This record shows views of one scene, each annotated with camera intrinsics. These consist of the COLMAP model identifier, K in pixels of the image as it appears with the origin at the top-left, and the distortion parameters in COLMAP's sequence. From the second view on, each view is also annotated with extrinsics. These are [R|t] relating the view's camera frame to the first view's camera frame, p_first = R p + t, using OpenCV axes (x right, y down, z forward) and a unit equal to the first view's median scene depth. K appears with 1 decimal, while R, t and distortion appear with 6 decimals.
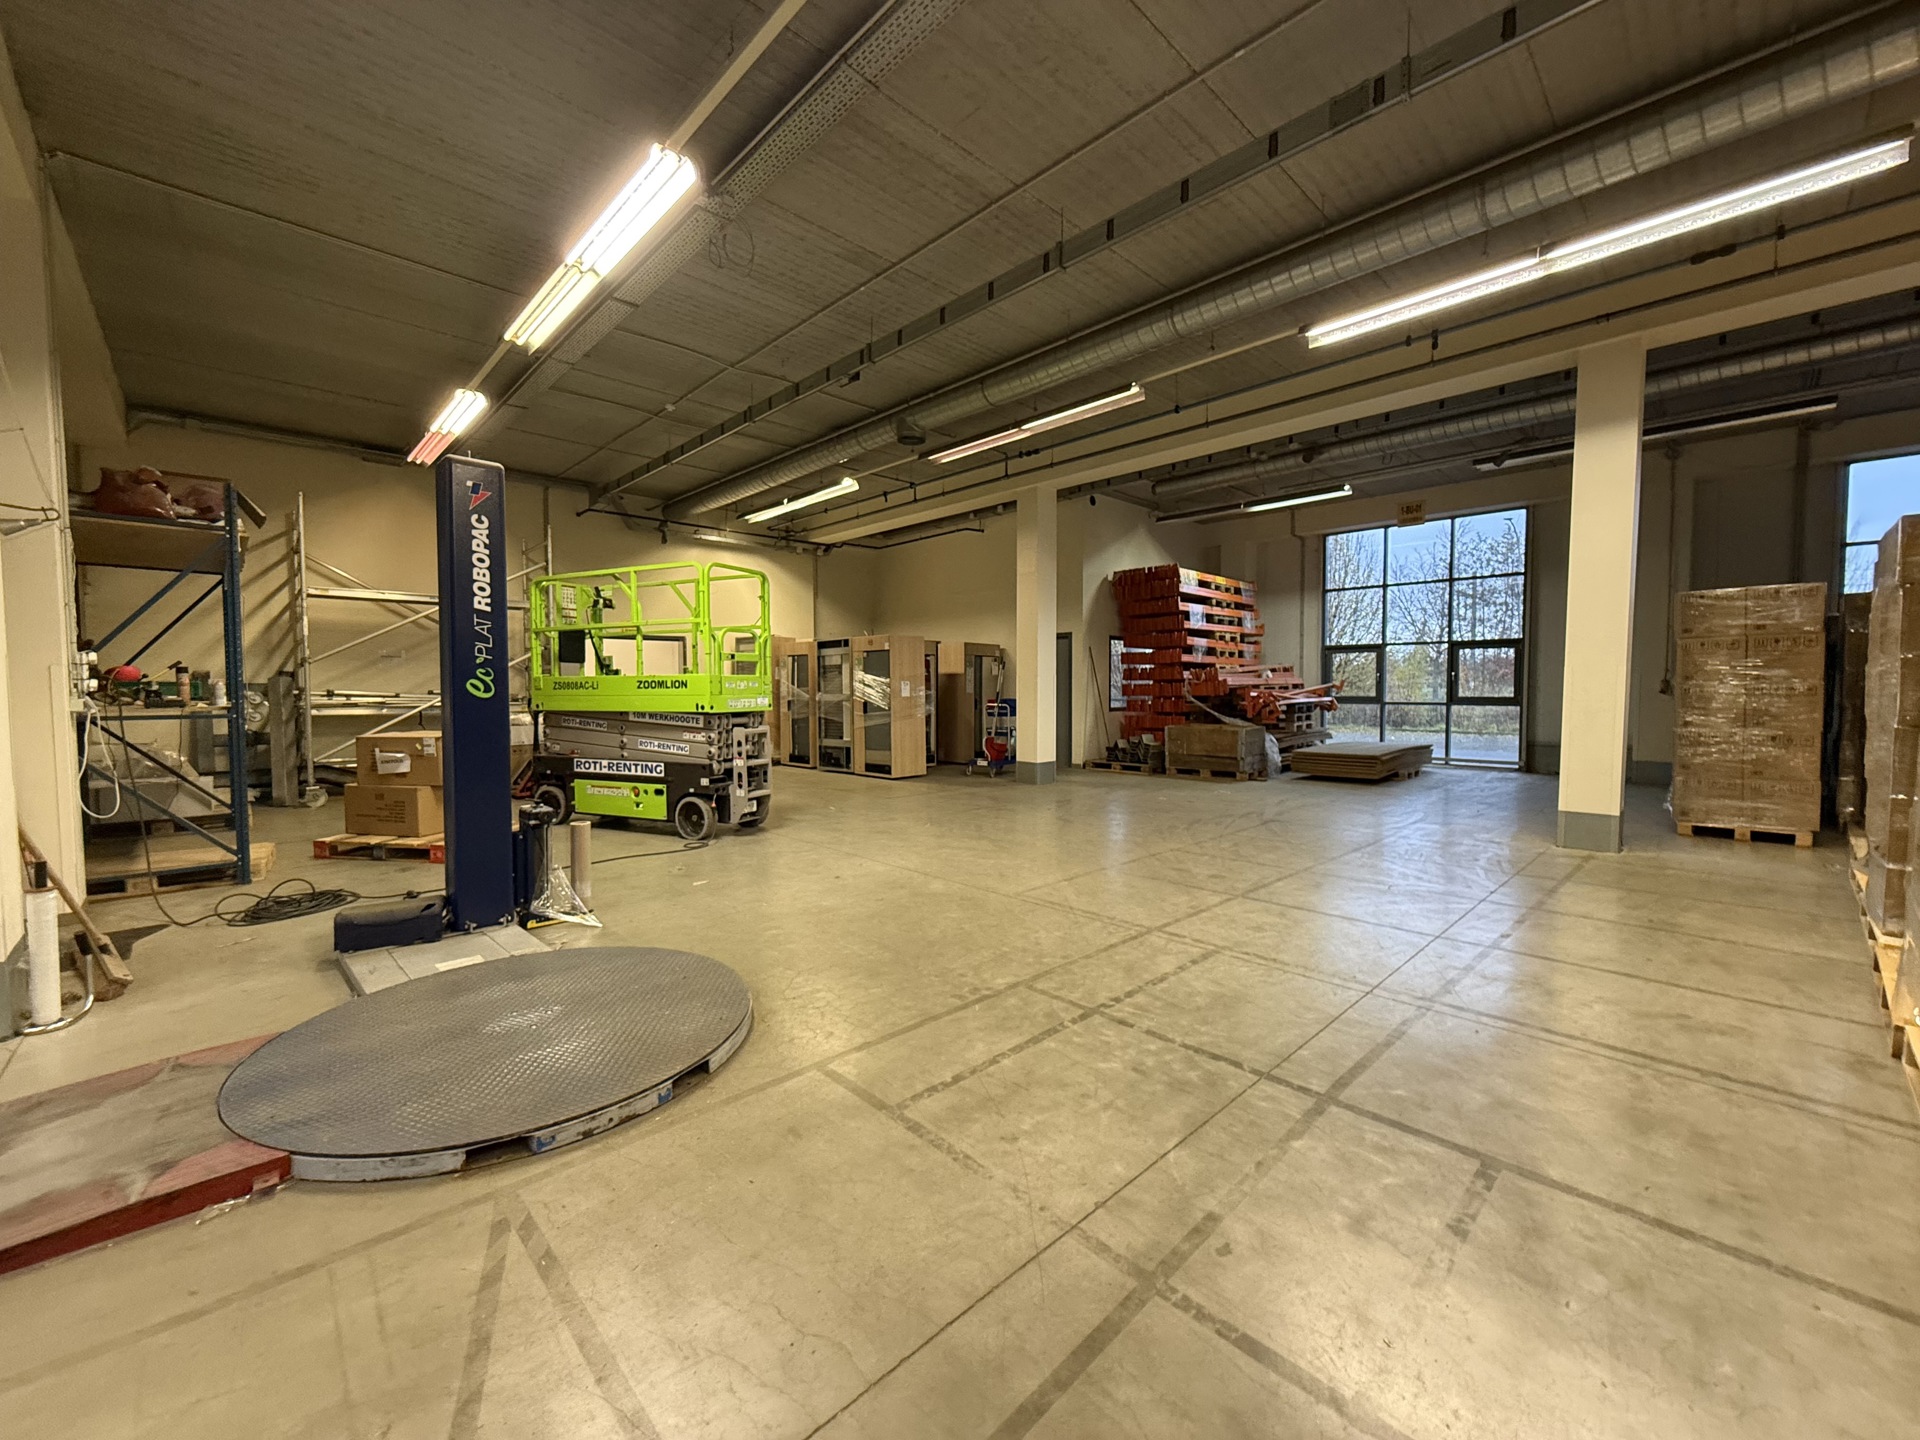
lens RADIAL K [[763.0, 0, 946.6], [0, 763.0, 729.2], [0, 0, 1]] dist [0.002759, 0.001068]
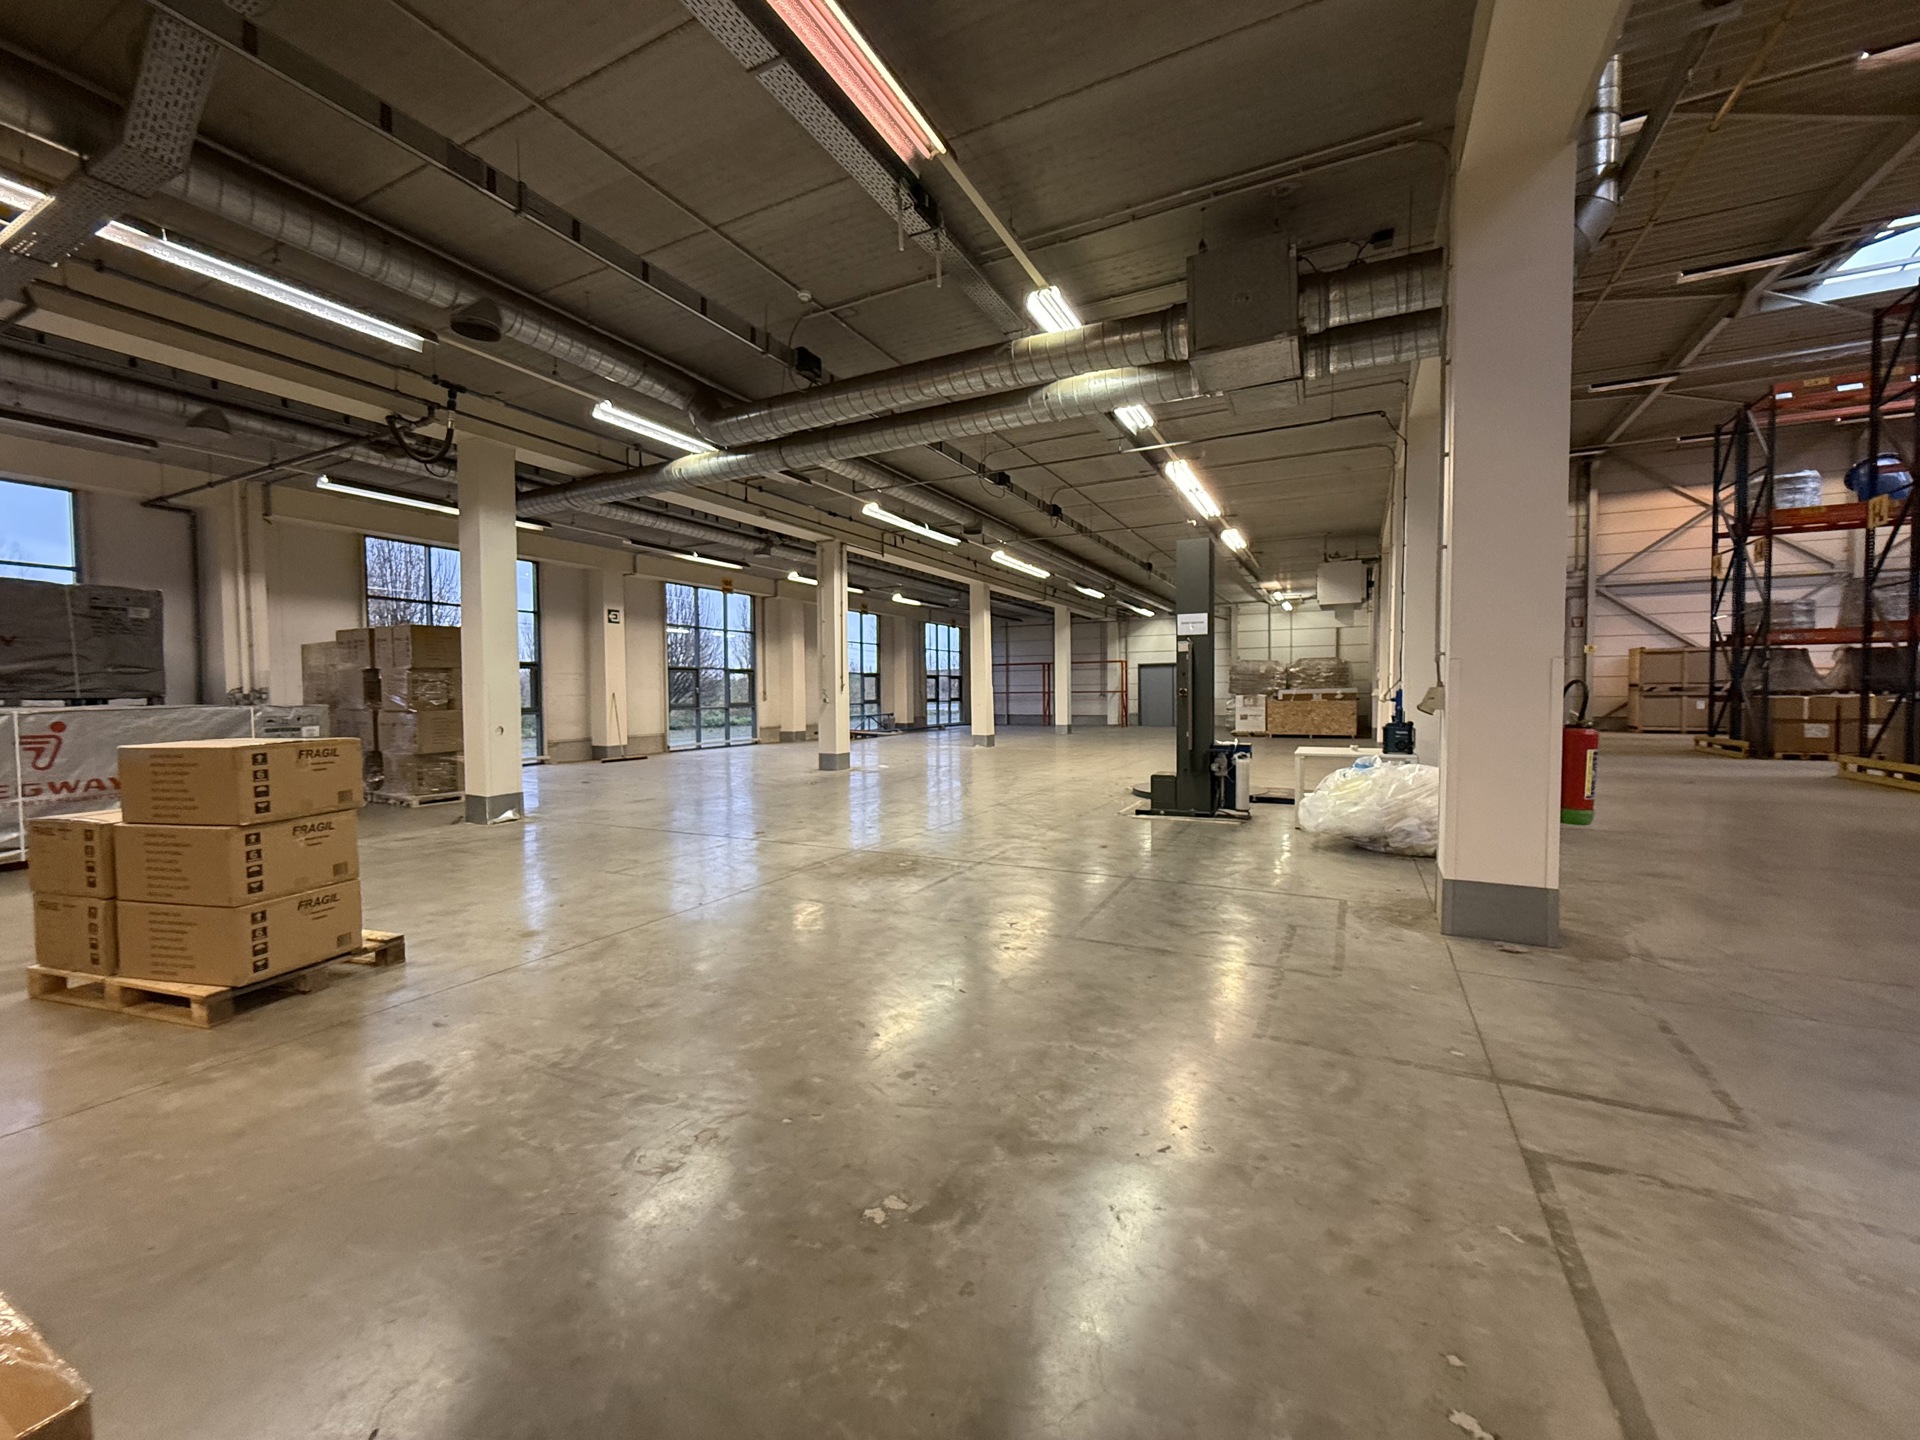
lens RADIAL K [[763.0, 0, 944.5], [0, 763.0, 707.9], [0, 0, 1]] dist [0.002759, 0.001068]
pose [[-0.315603, -0.017932, 0.948722, -1.953593], [0.063551, 0.997177, 0.039989, -0.123445], [-0.946761, 0.072913, -0.313573, 2.039262]]
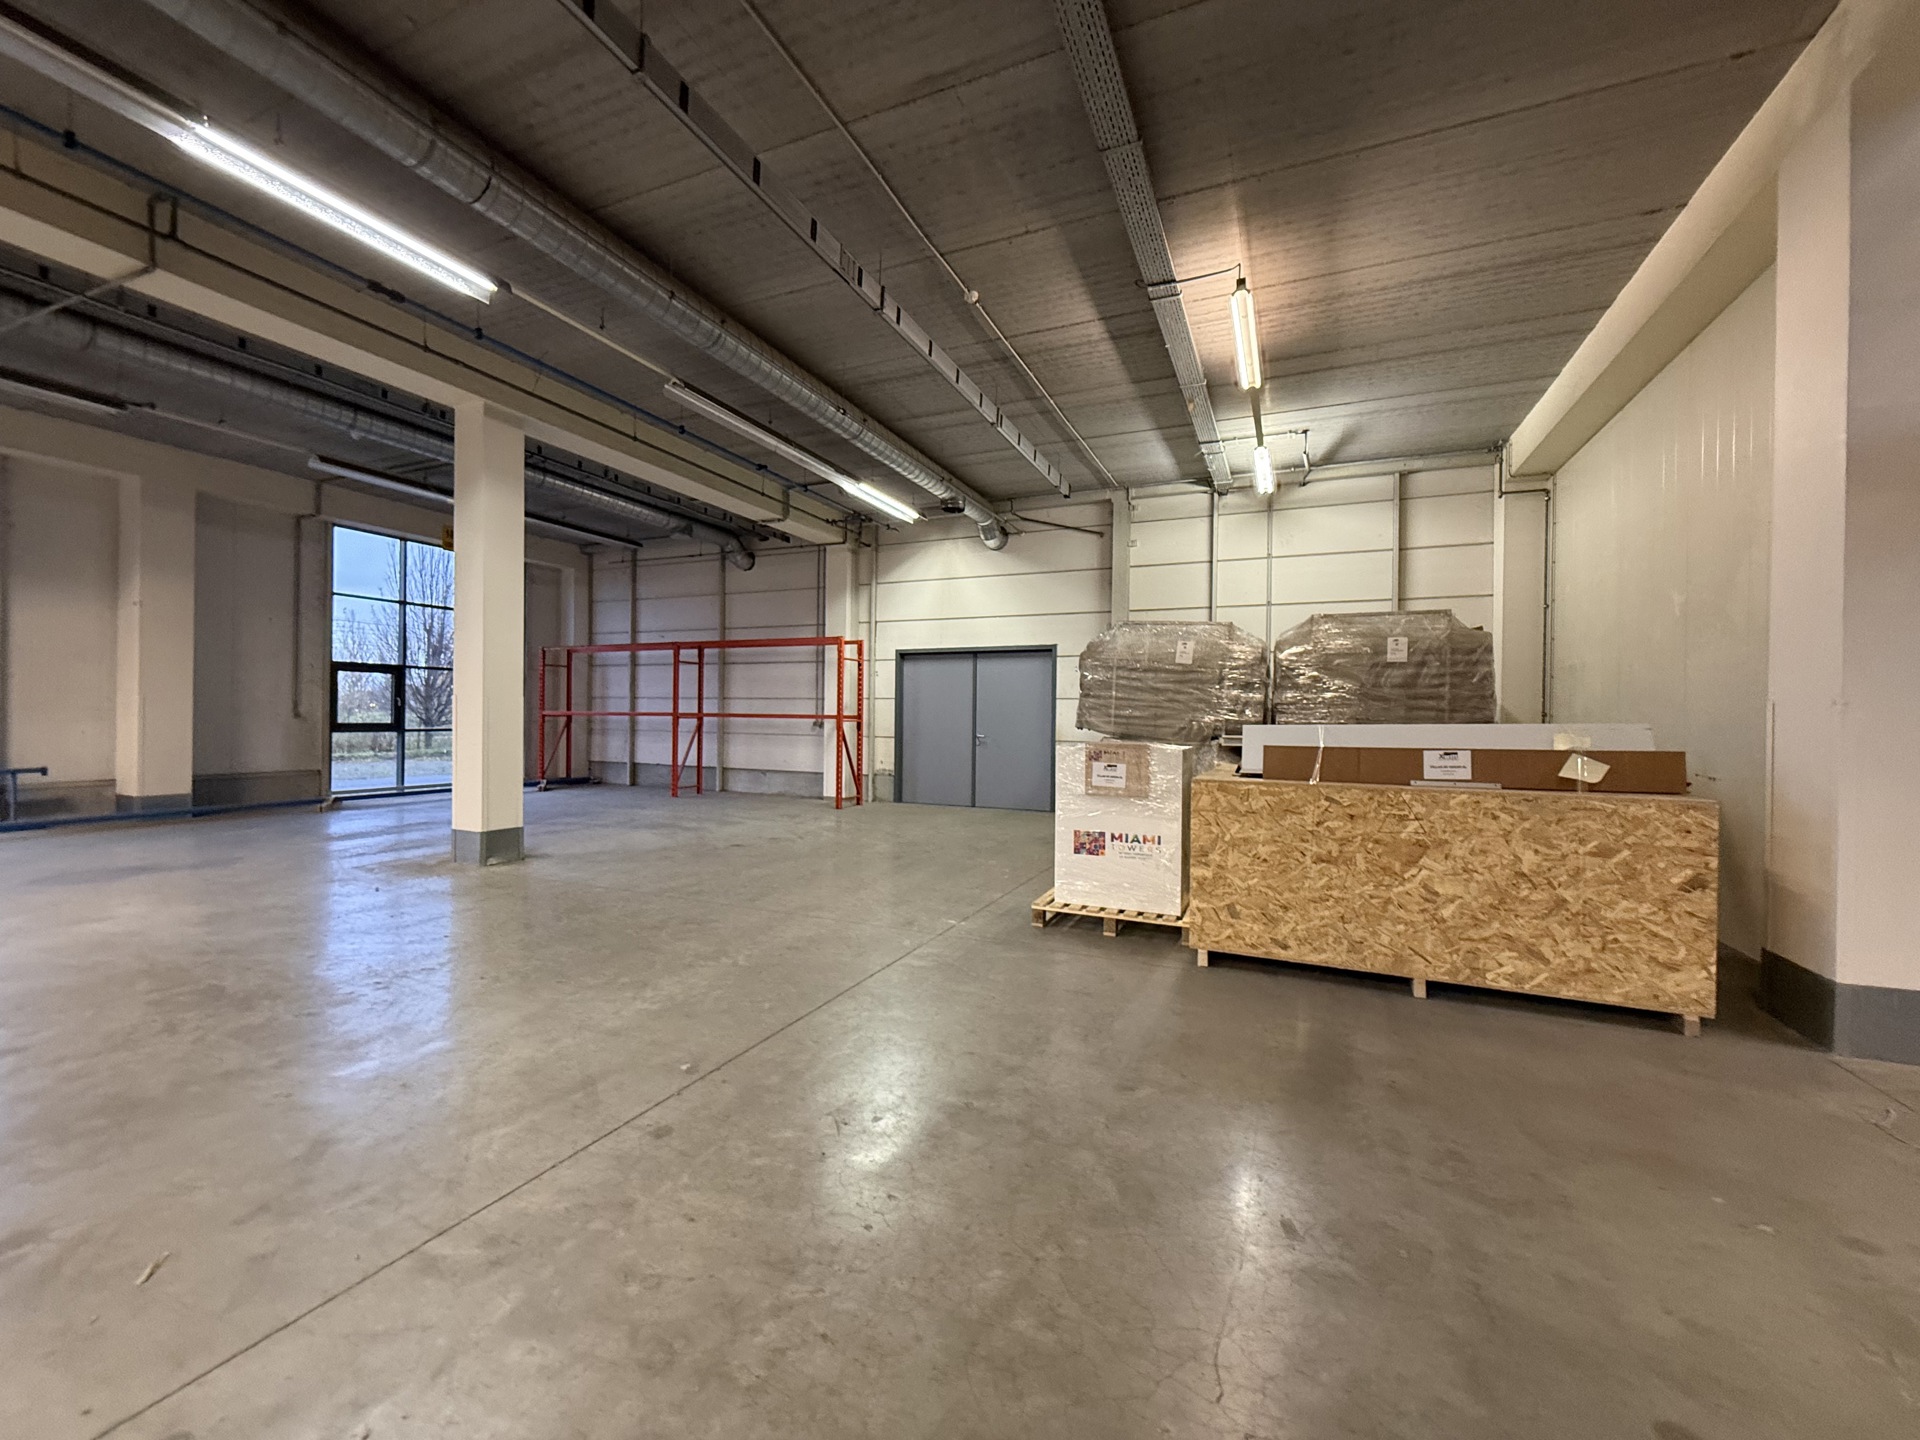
lens RADIAL K [[763.0, 0, 967.6], [0, 763.0, 720.5], [0, 0, 1]] dist [0.002759, 0.001068]
pose [[-0.400581, -0.011301, 0.916192, -0.384668], [0.035799, 0.998967, 0.027974, -0.039899], [-0.915562, 0.044005, -0.399762, 0.648005]]
